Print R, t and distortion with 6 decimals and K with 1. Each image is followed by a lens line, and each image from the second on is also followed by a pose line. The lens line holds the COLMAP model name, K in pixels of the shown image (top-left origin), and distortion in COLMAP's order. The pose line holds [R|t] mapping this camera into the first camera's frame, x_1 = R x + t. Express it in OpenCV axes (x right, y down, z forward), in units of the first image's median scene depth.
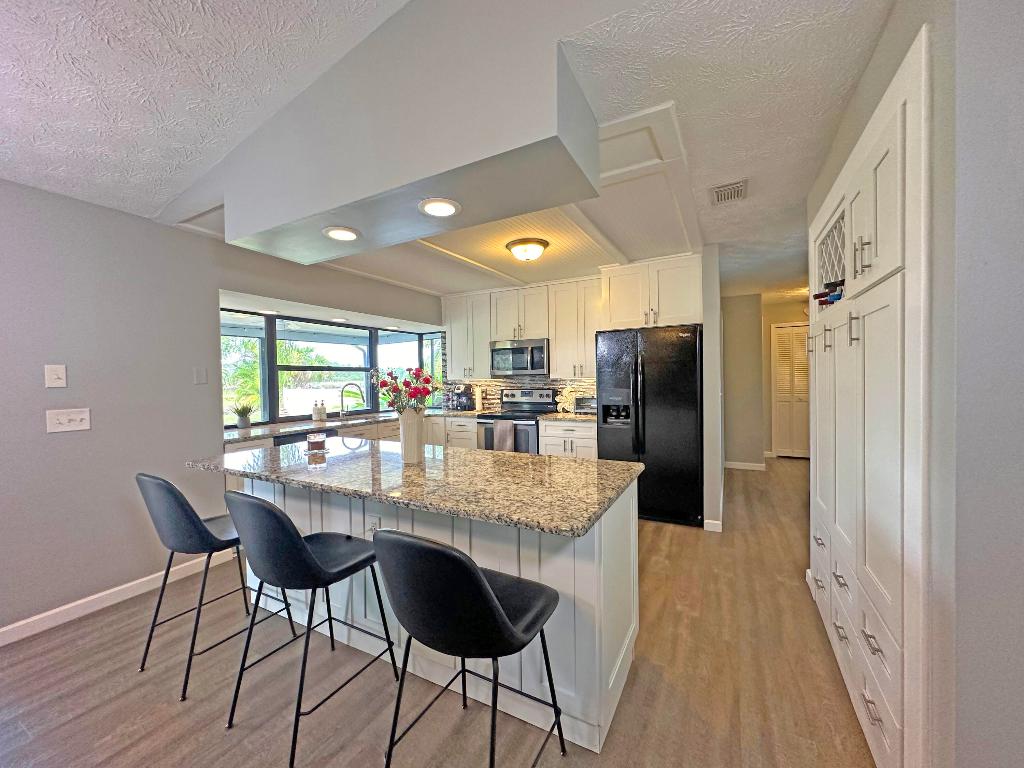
lens RADIAL K [[407.5, 0, 512.0], [0, 407.5, 384.0], [0, 0, 1]] dist [-0.002710, 0.000620]
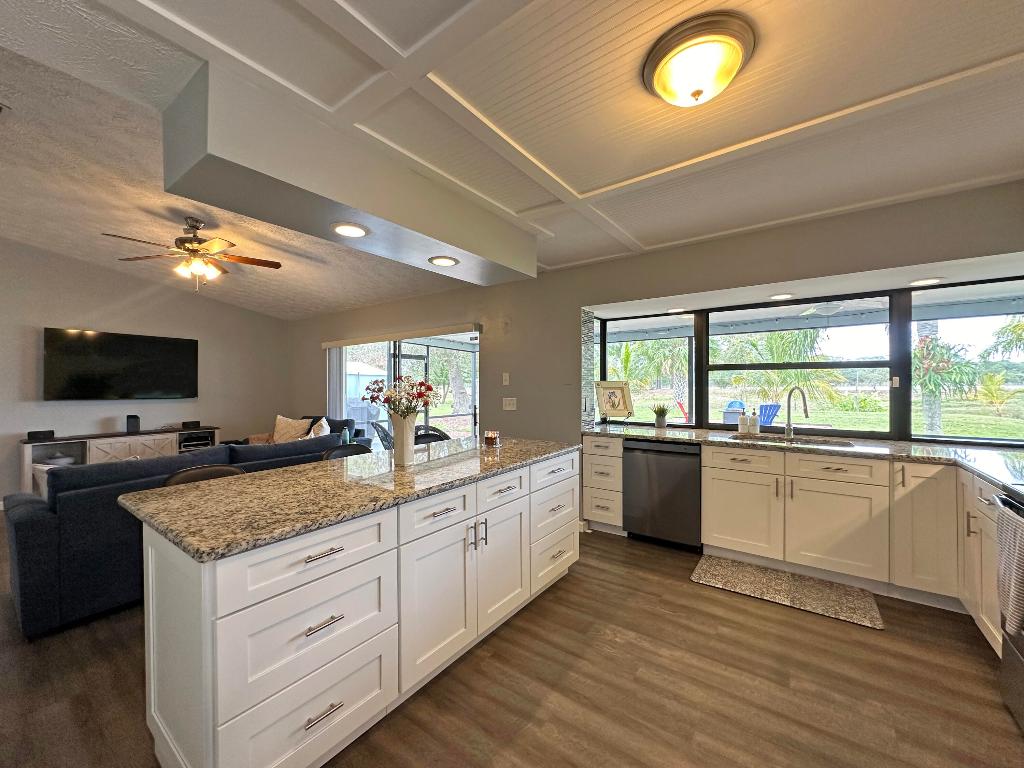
lens RADIAL K [[407.5, 0, 512.0], [0, 407.5, 384.0], [0, 0, 1]] dist [-0.002710, 0.000620]
pose [[-0.146753, 0.019360, -0.988984, 0.473848], [-0.008740, 0.999744, 0.020868, -0.023473], [0.989135, 0.011706, -0.146546, 0.882129]]
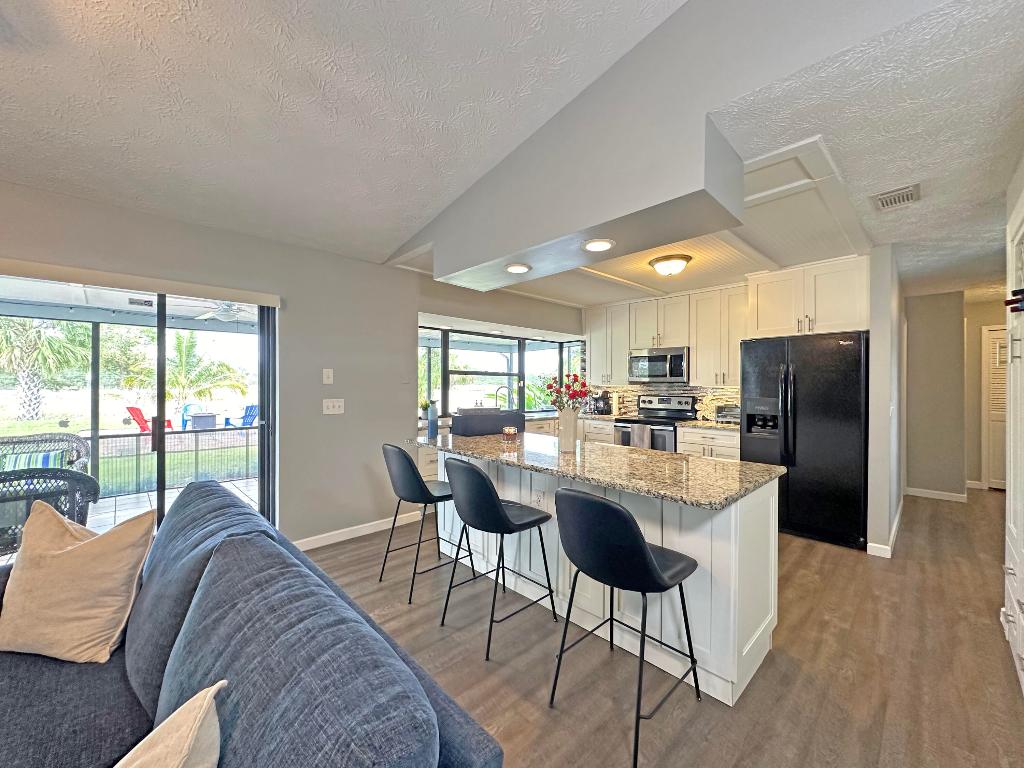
lens RADIAL K [[407.5, 0, 512.0], [0, 407.5, 384.0], [0, 0, 1]] dist [-0.002710, 0.000620]
pose [[0.950964, 0.021481, -0.308554, -0.019724], [-0.025988, 0.999607, -0.010505, 0.004876], [0.308207, 0.018009, 0.951149, -0.138983]]
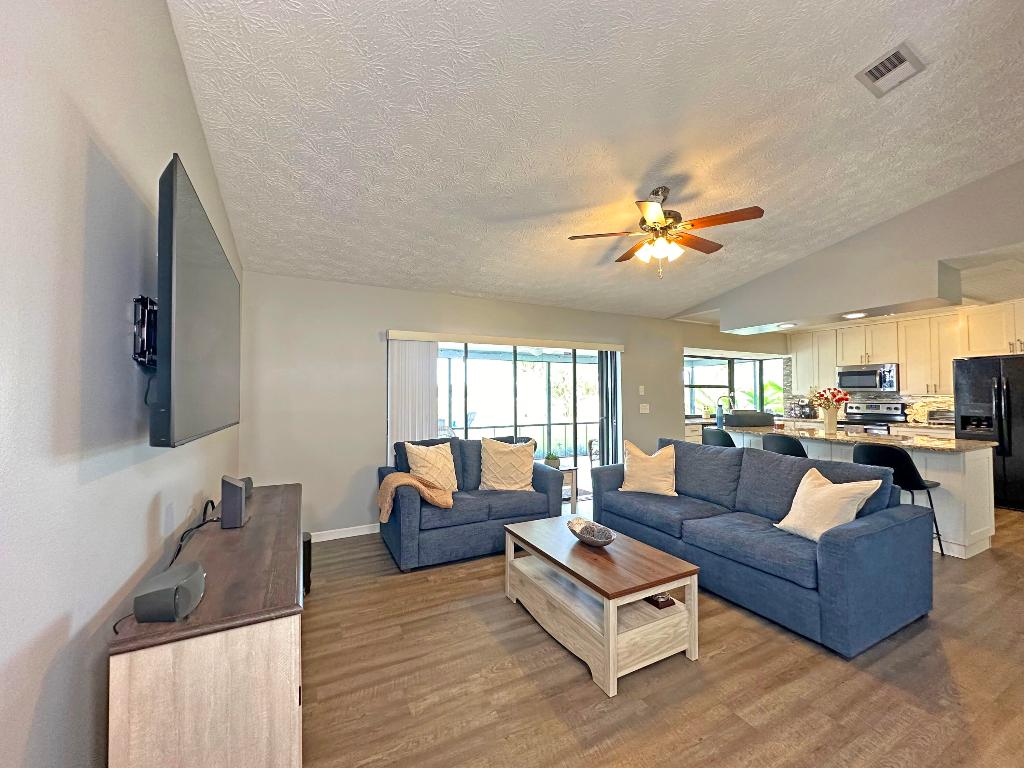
lens RADIAL K [[411.7, 0, 512.1], [0, 411.7, 382.7], [0, 0, 1]] dist [-0.002897, 0.000397]
pose [[0.825819, -0.001418, -0.563934, -0.252189], [-0.021426, 0.999196, -0.033889, 0.025161], [0.563528, 0.040069, 0.825124, -1.012026]]
